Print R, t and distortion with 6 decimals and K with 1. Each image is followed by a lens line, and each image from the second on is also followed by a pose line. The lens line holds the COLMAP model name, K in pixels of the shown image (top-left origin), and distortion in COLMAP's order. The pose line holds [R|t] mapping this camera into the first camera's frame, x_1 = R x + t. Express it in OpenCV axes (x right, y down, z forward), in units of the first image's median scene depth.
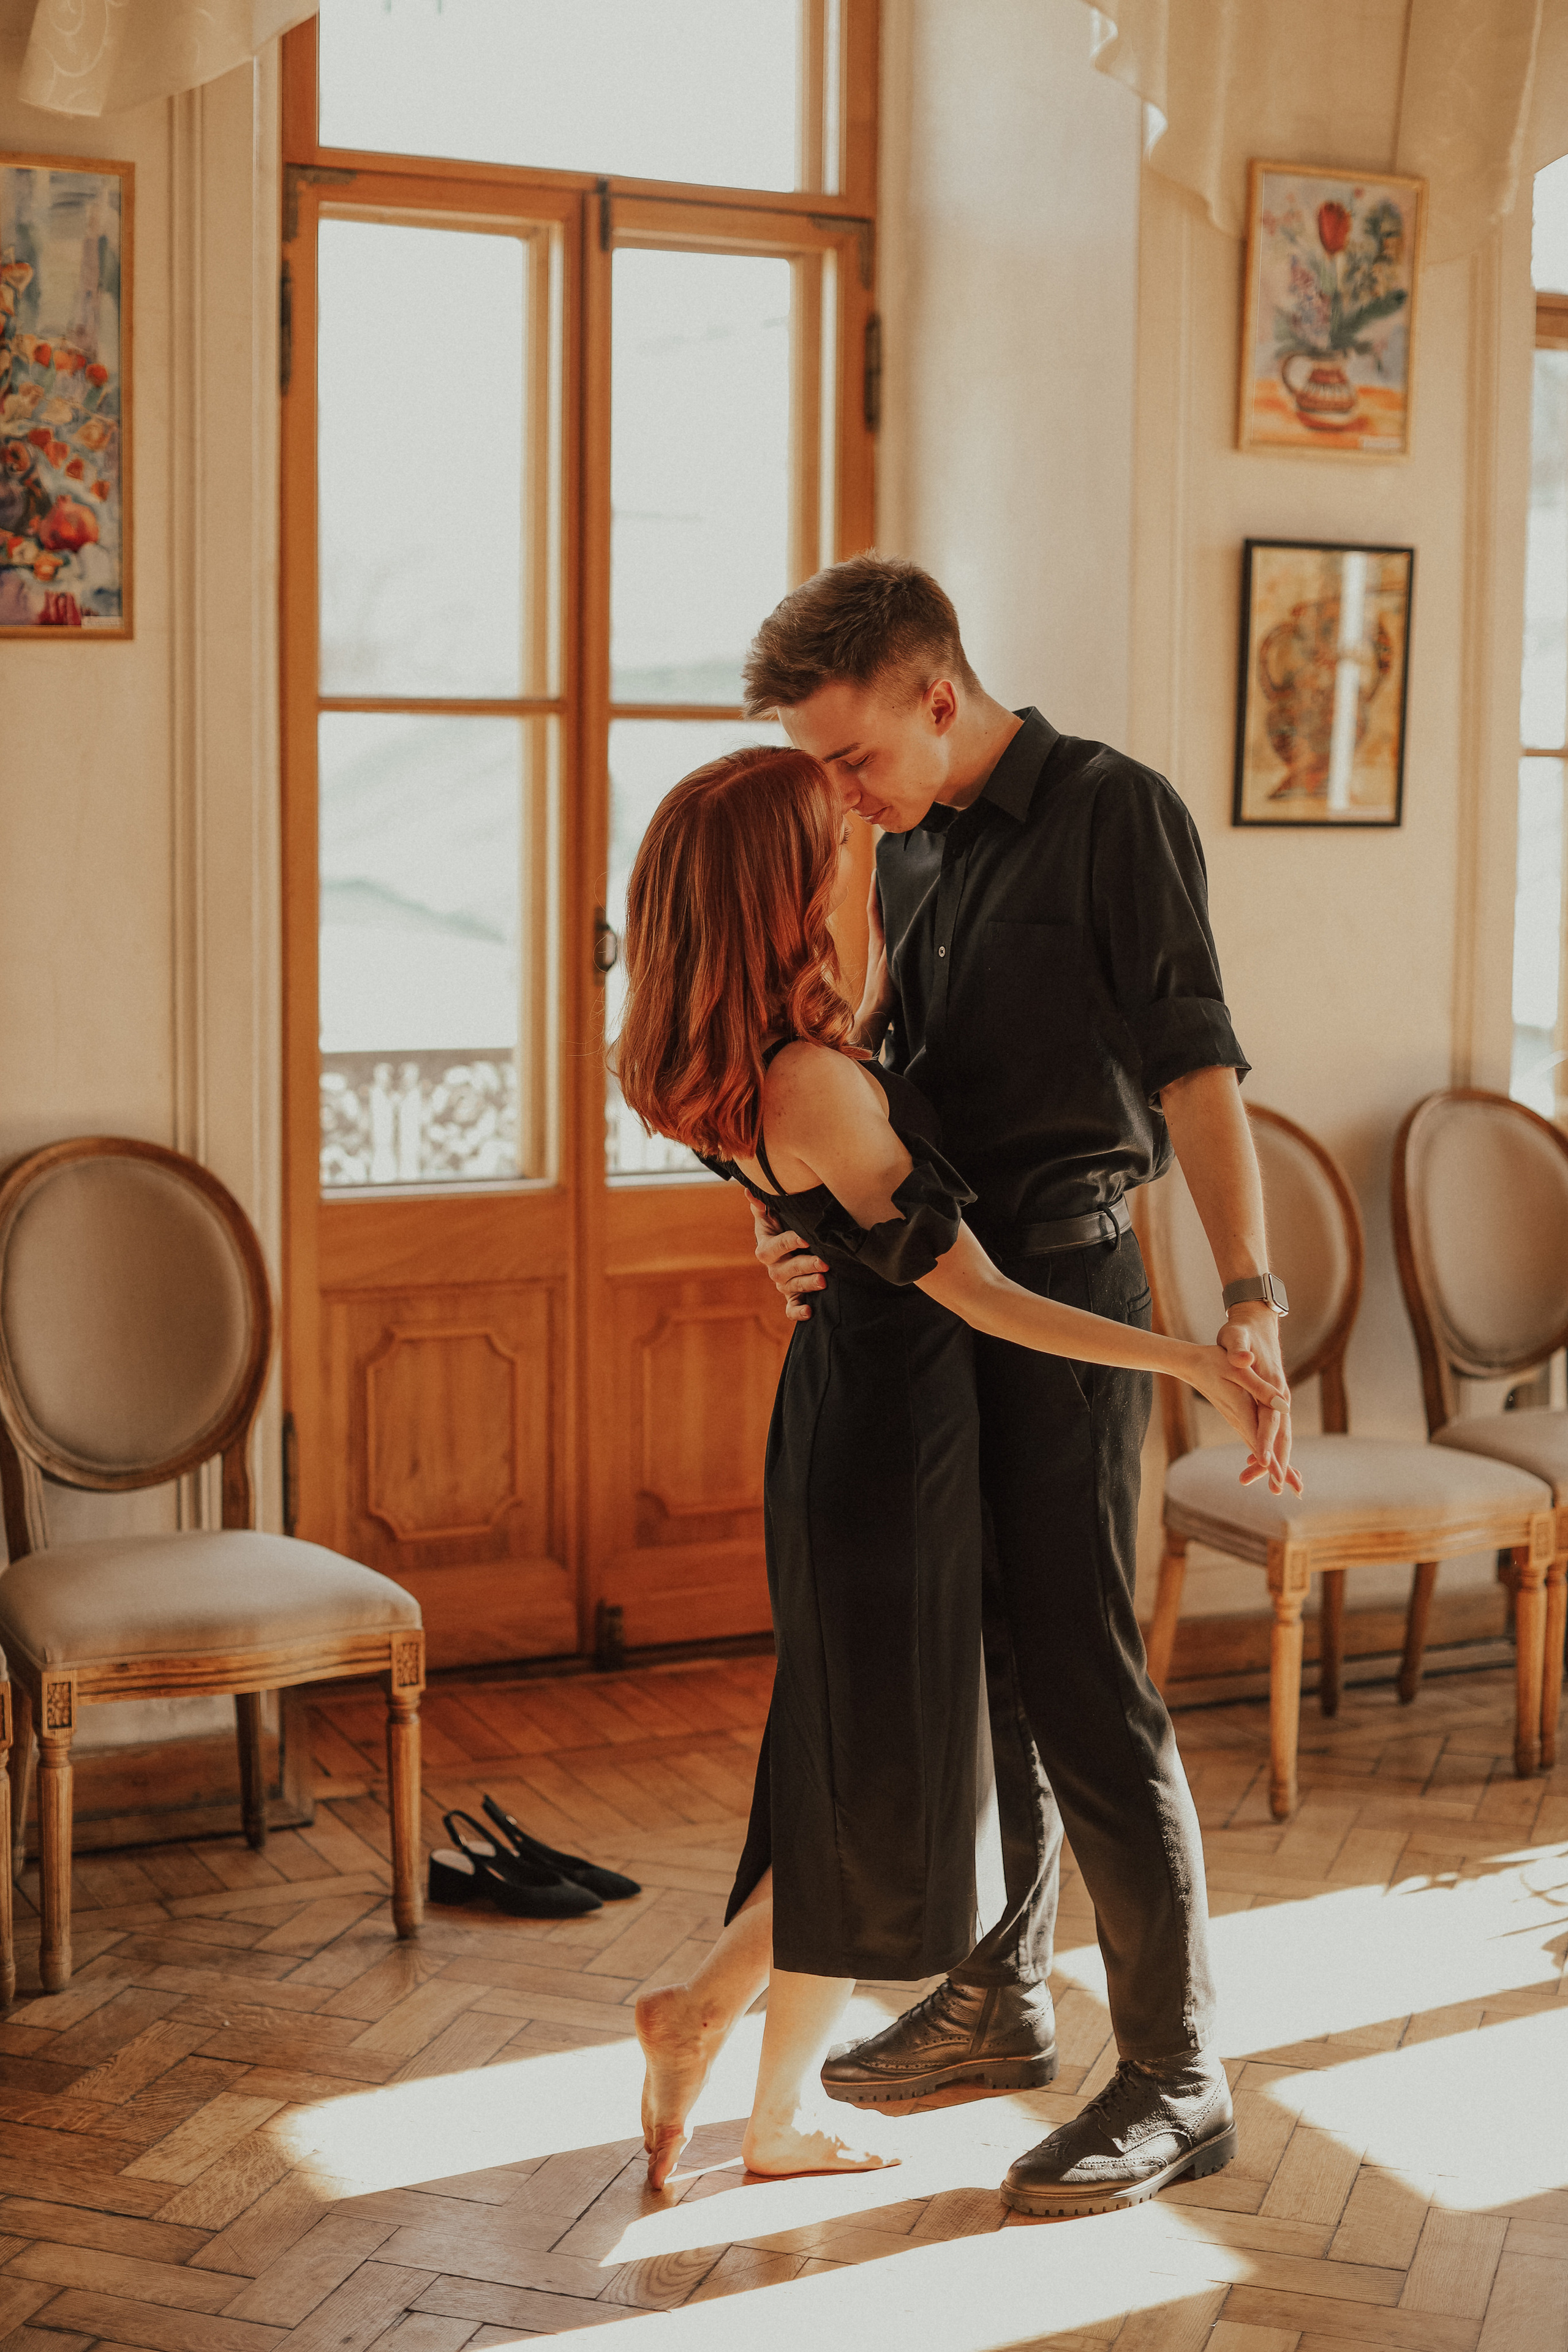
lens RADIAL K [[3436.8, 0, 779.3], [0, 3436.8, 1189.6], [0, 0, 1]] dist [-0.123728, 0.000000]
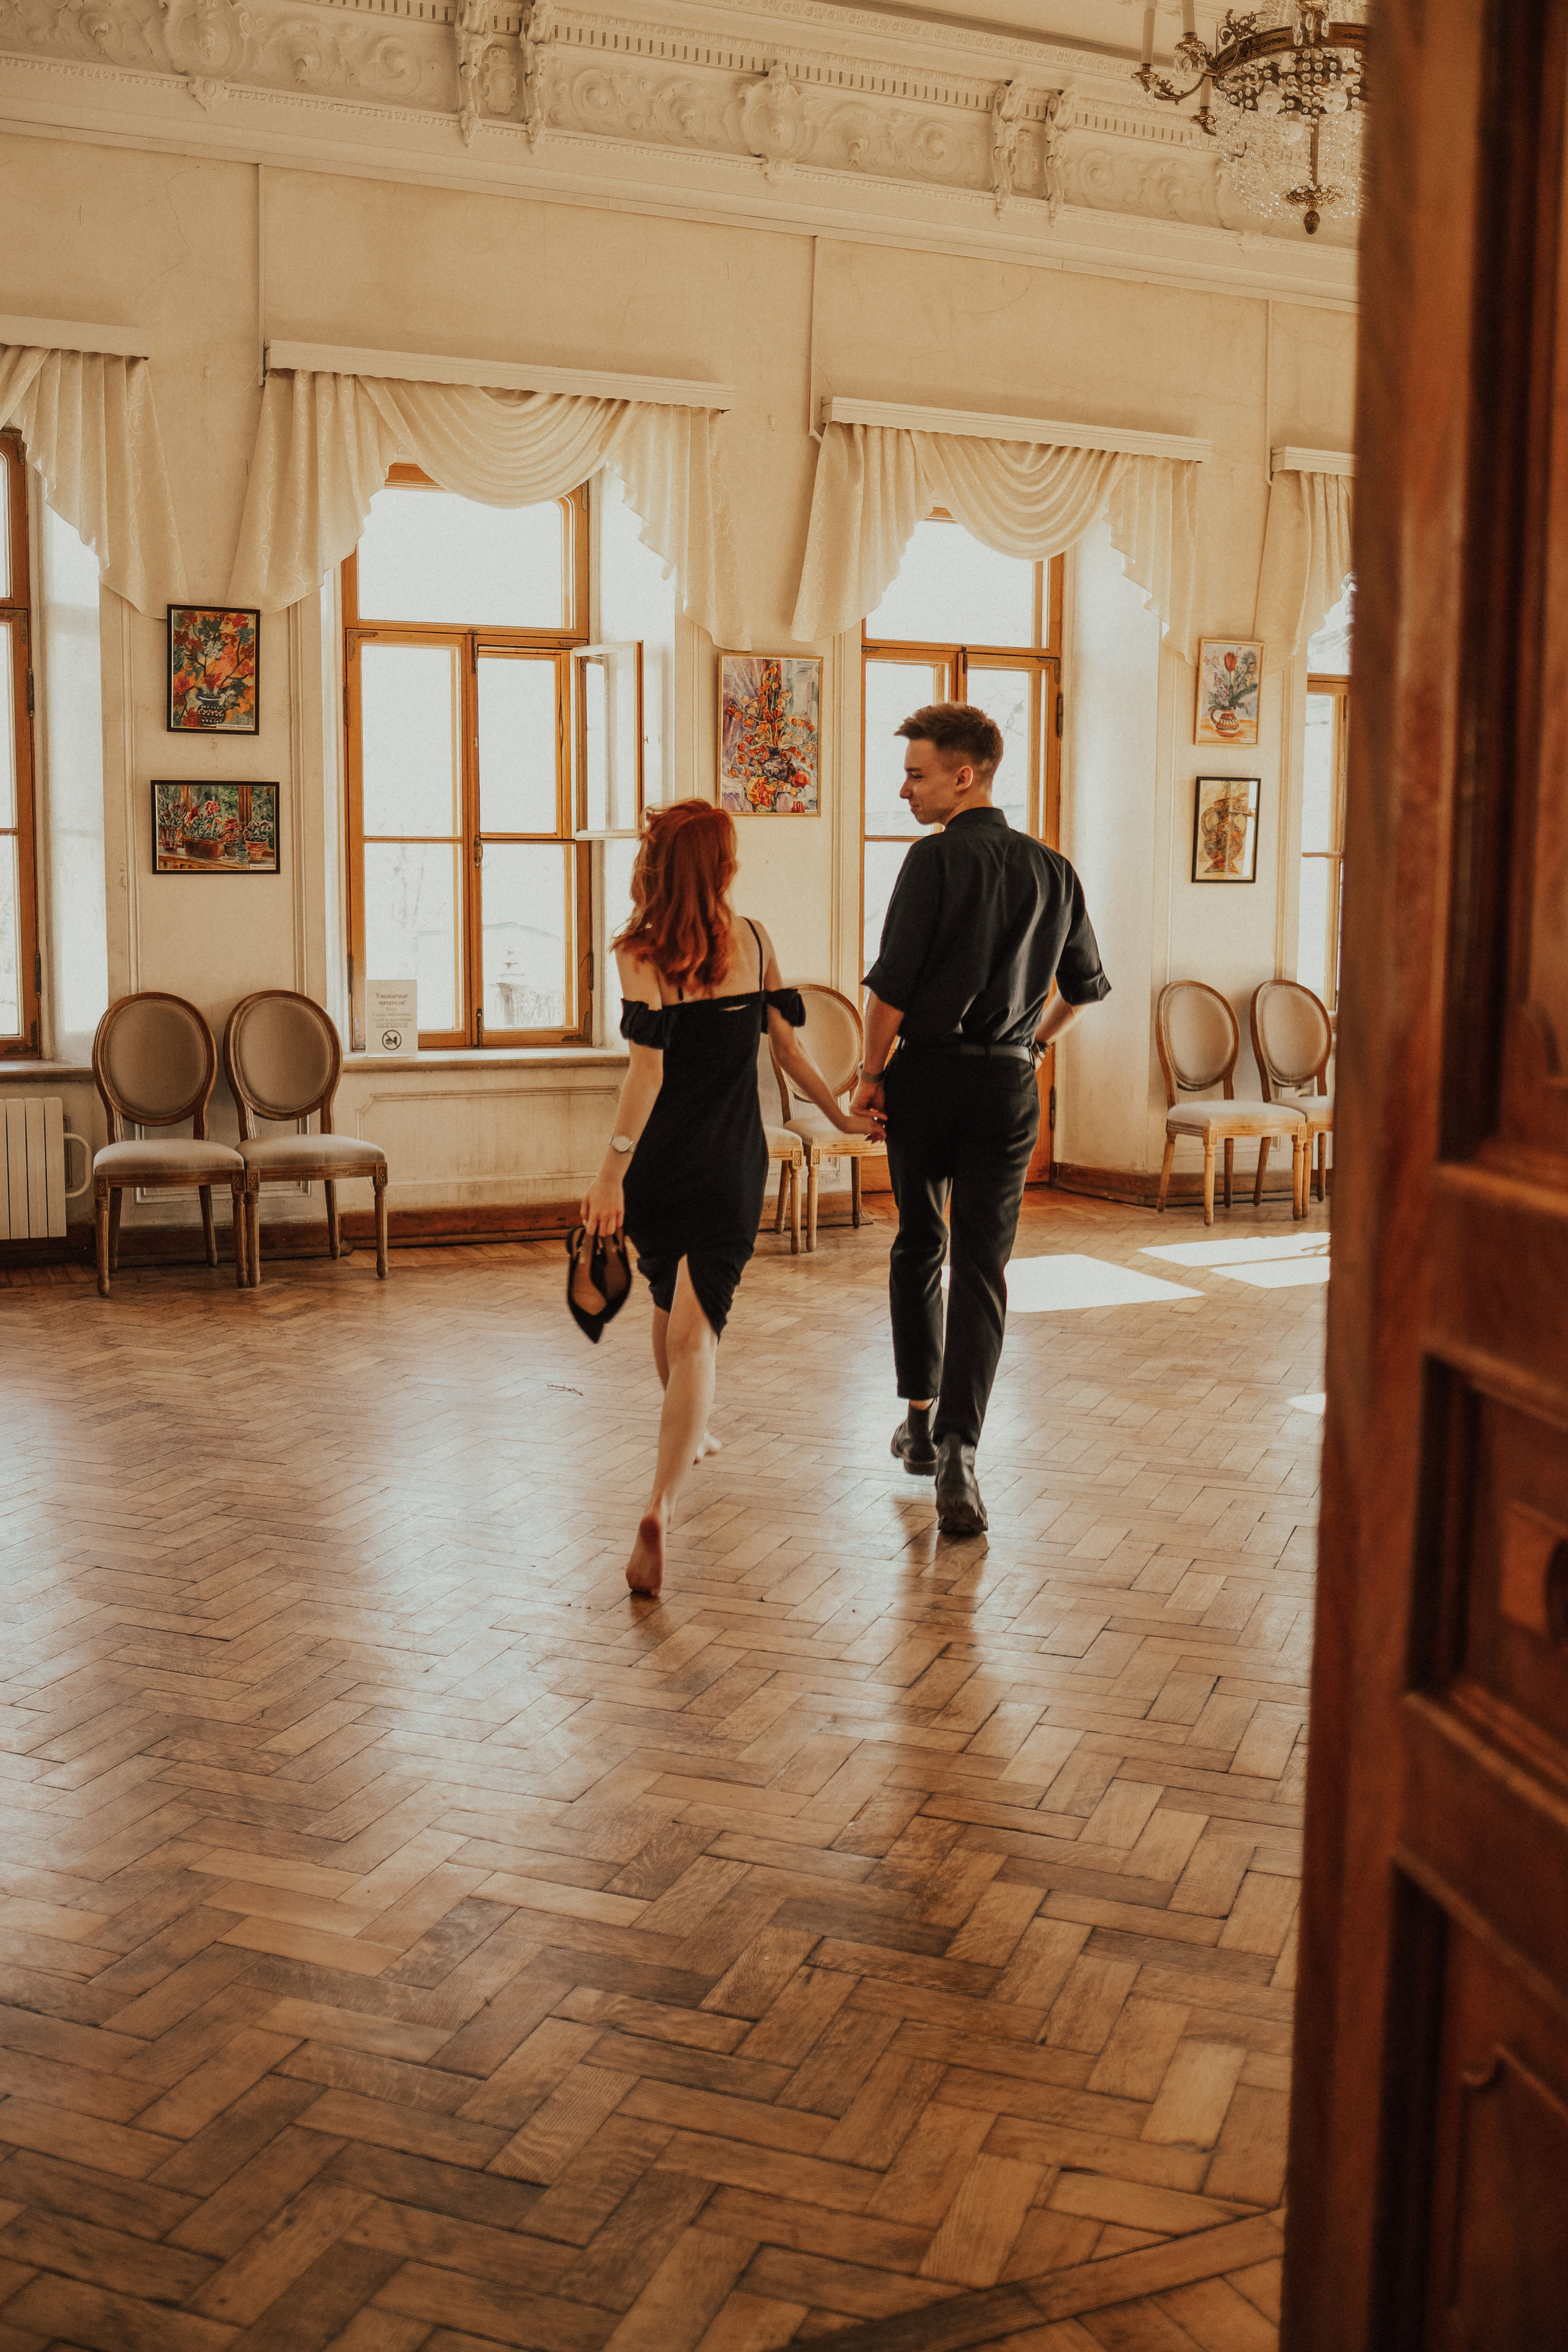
lens RADIAL K [[2283.4, 0, 802.8], [0, 2283.4, 1201.2], [0, 0, 1]] dist [-0.053130, 0.000000]
pose [[0.999071, 0.000657, -0.043099, -0.111048], [0.000103, 0.999845, 0.017624, 0.129671], [0.043103, -0.017612, 0.998915, -0.928955]]
